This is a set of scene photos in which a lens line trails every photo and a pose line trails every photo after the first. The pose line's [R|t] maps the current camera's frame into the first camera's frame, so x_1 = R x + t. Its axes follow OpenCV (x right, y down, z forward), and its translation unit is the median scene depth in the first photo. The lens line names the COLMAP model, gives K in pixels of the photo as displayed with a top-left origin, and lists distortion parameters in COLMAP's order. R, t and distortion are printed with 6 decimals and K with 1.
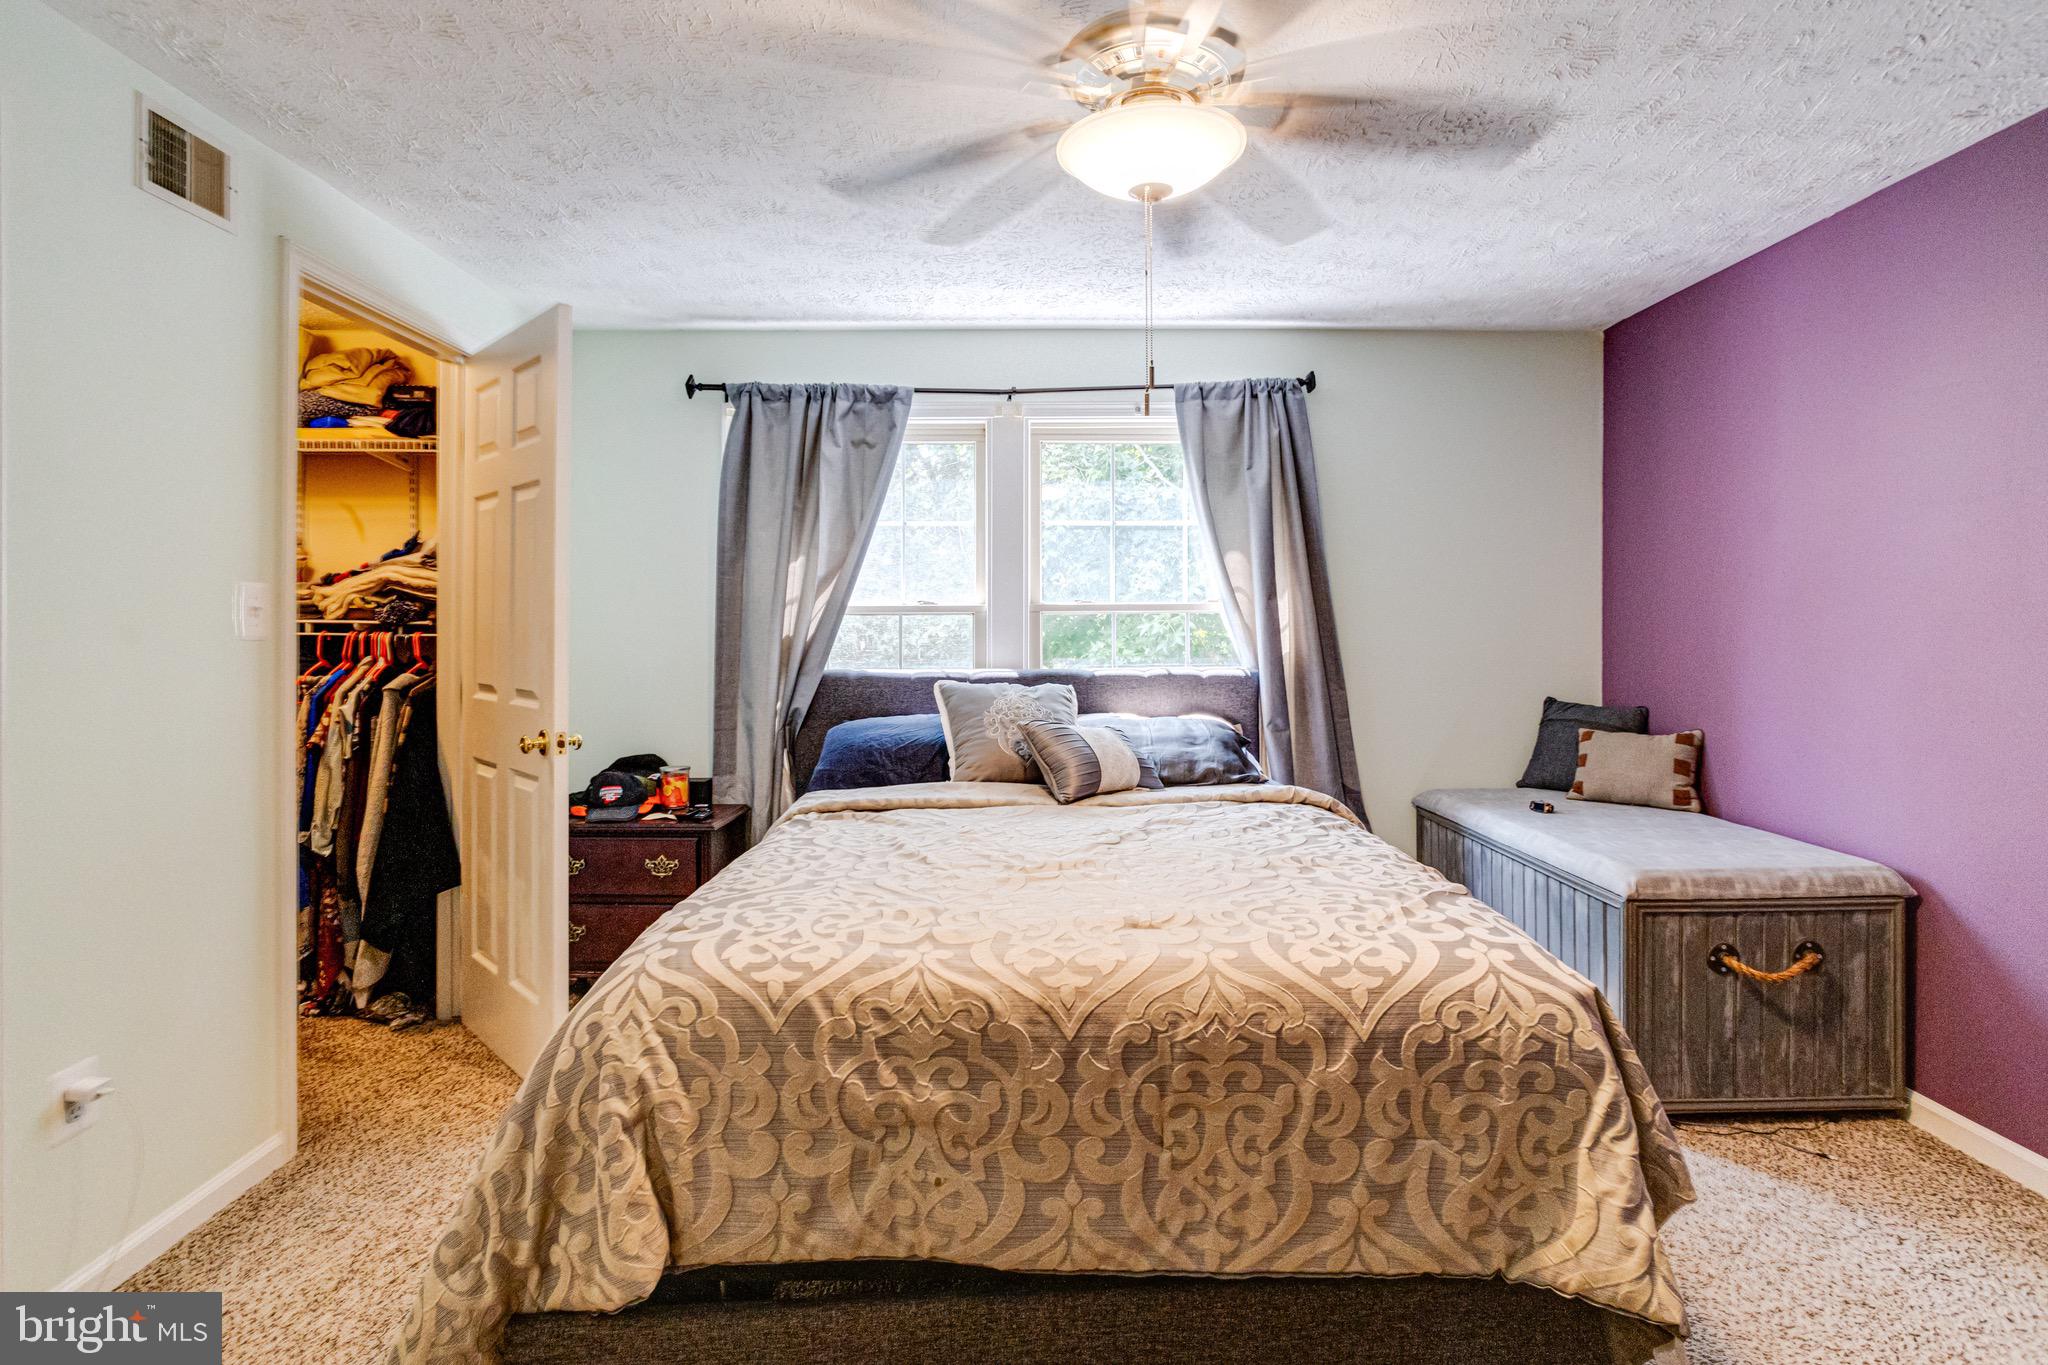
lens RADIAL K [[1017.6, 0, 1022.8], [0, 1017.6, 625.0], [0, 0, 1]] dist [-0.047379, 0.029005]
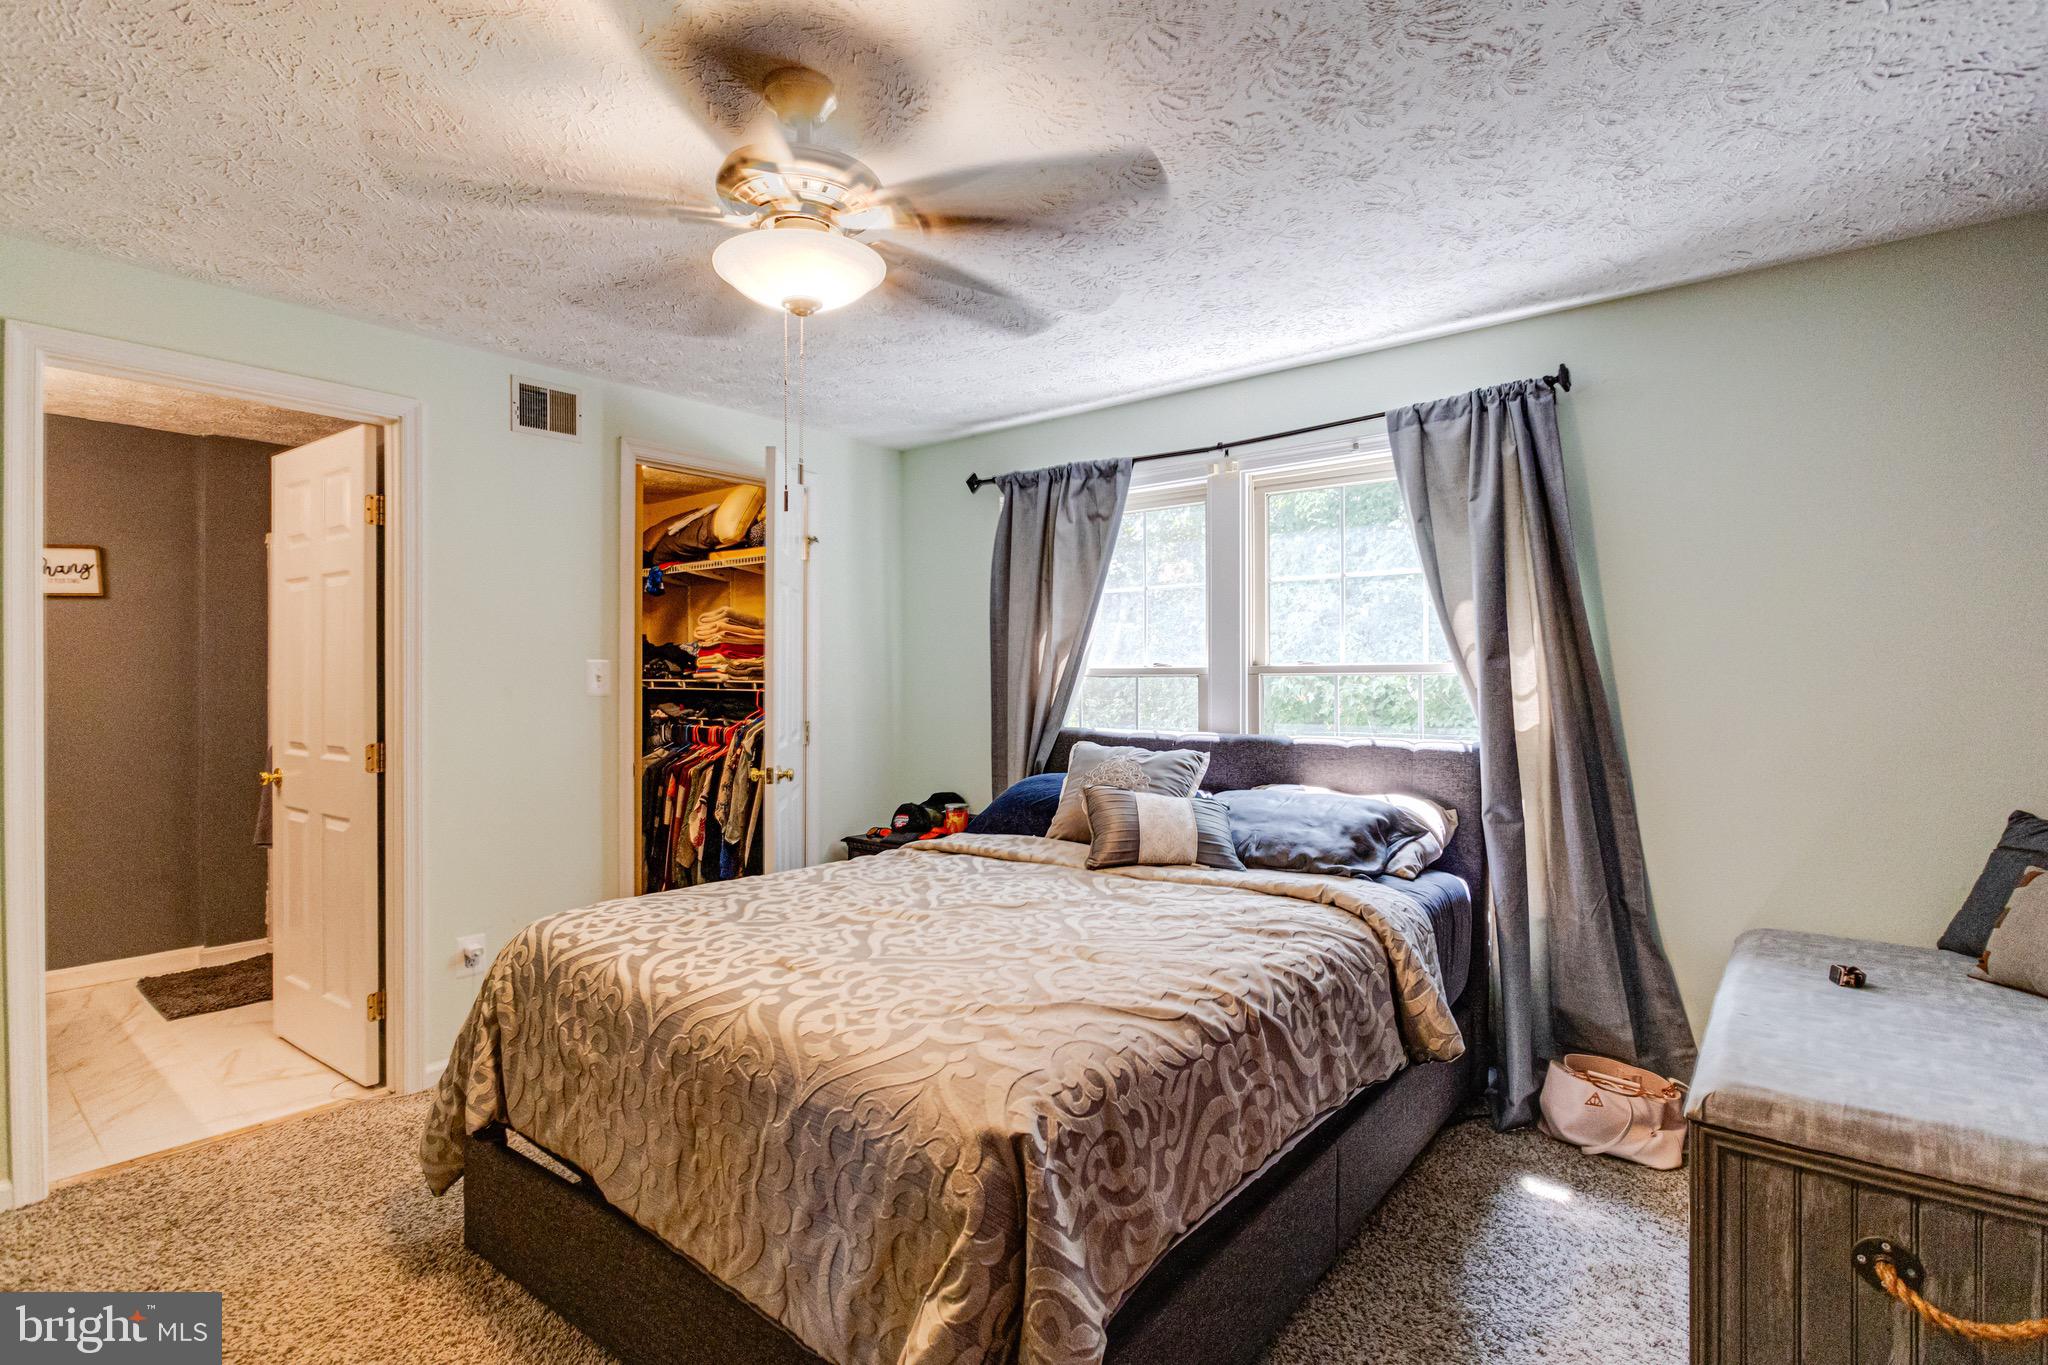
lens RADIAL K [[996.6, 0, 1005.0], [0, 996.6, 679.8], [0, 0, 1]] dist [-0.024357, 0.008505]
pose [[0.757350, 0.002818, -0.653003, 0.461035], [0.000237, 0.999989, 0.004591, -0.012187], [0.653010, -0.003632, 0.757341, 0.145704]]
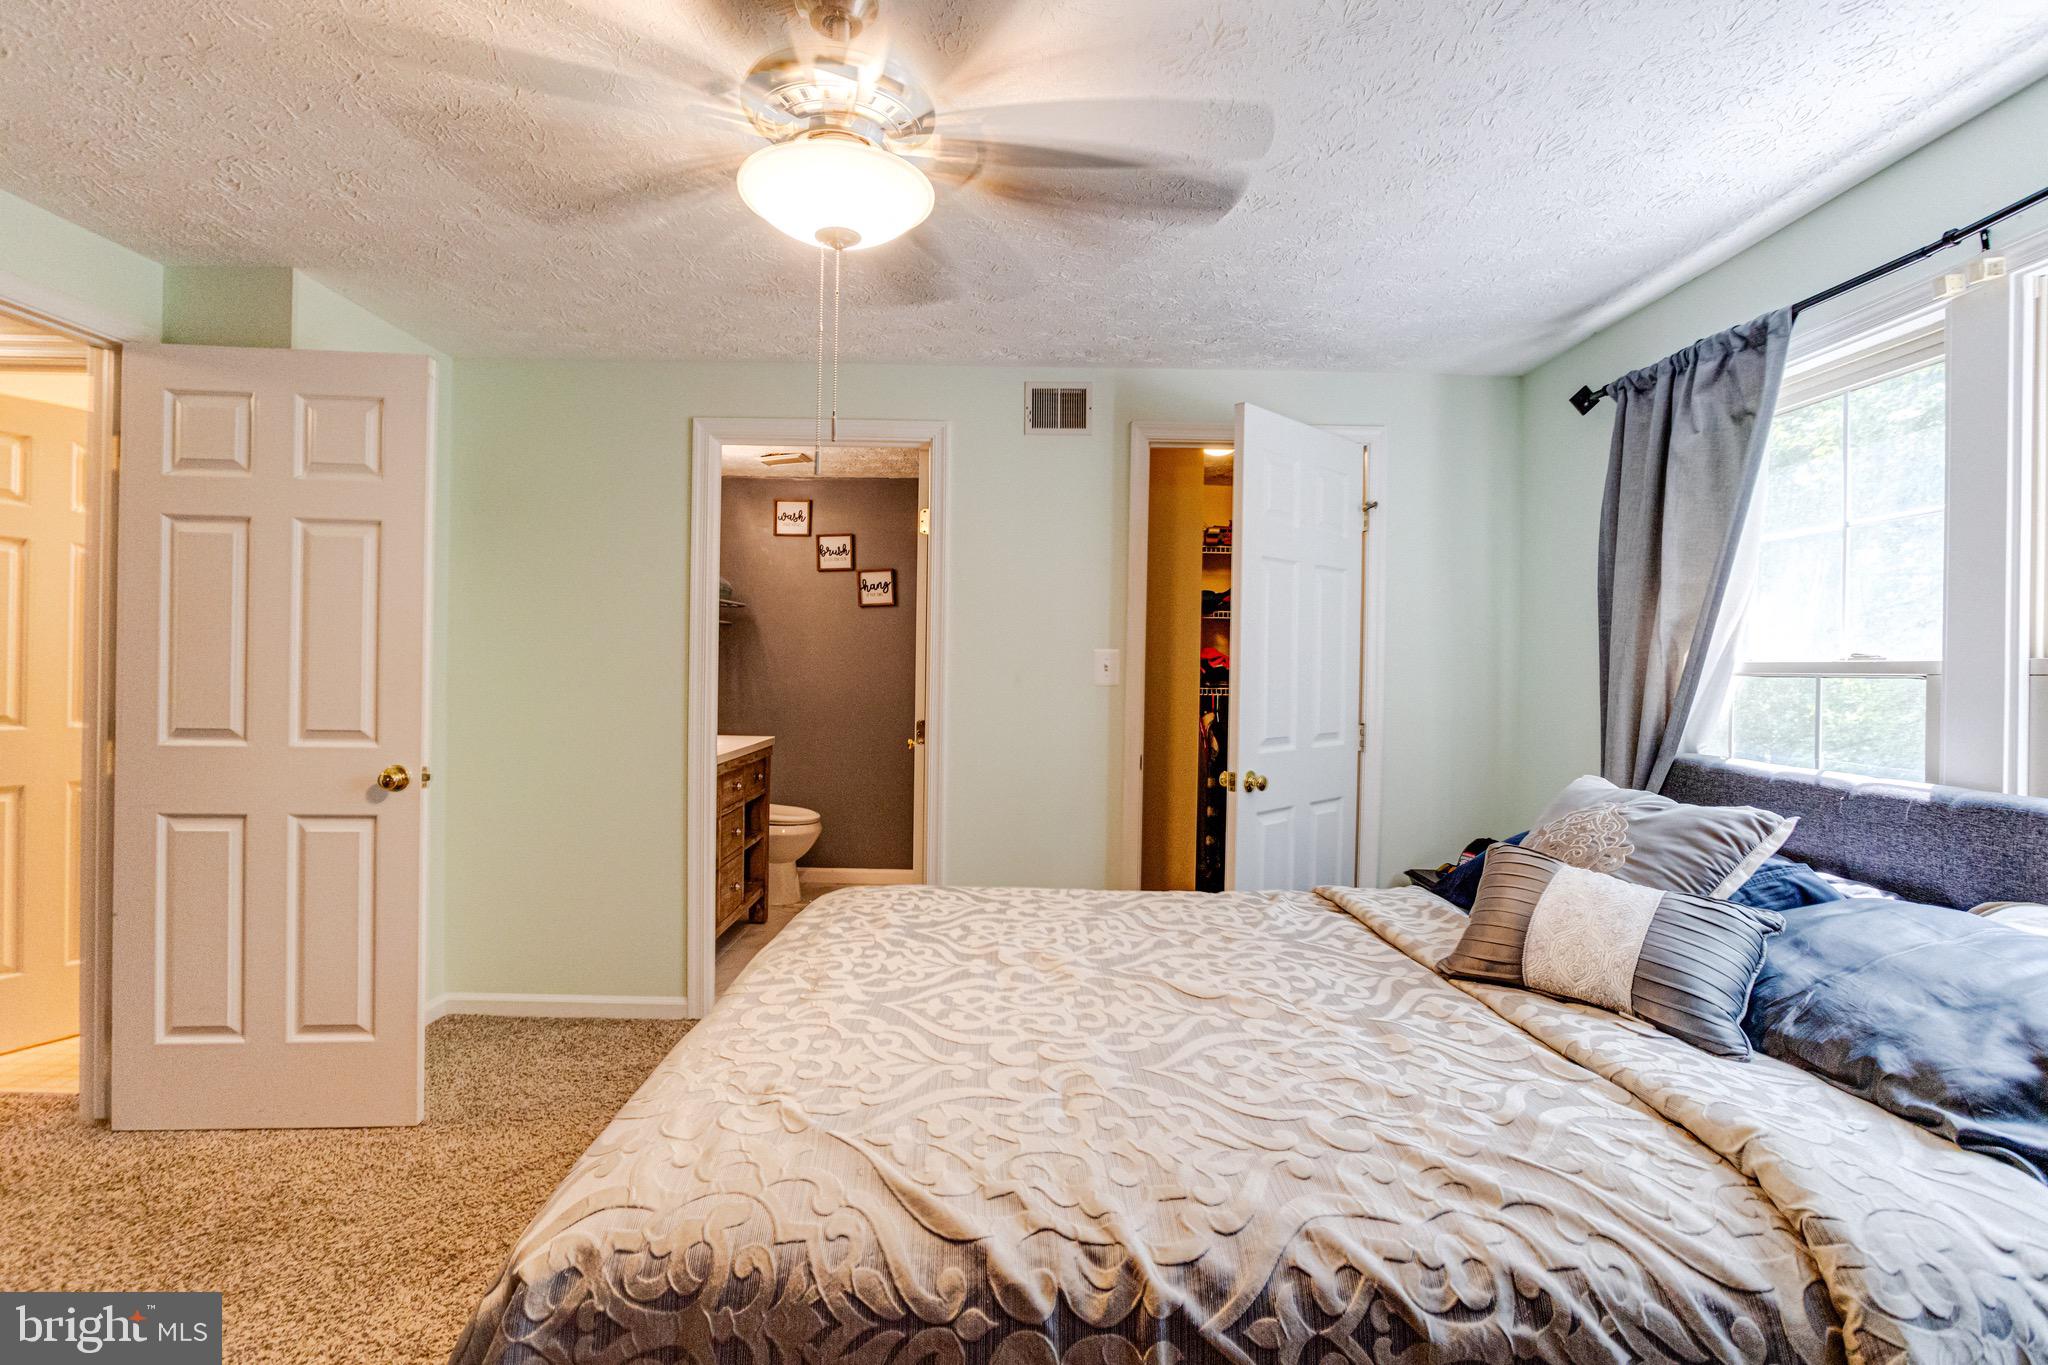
lens RADIAL K [[986.8, 0, 1020.4], [0, 986.8, 658.2], [0, 0, 1]] dist [-0.026433, 0.013651]
pose [[-0.016546, -0.009575, -0.999817, 0.487107], [-0.016943, 0.999813, -0.009295, -0.008483], [0.999720, 0.016786, -0.016705, 0.554682]]
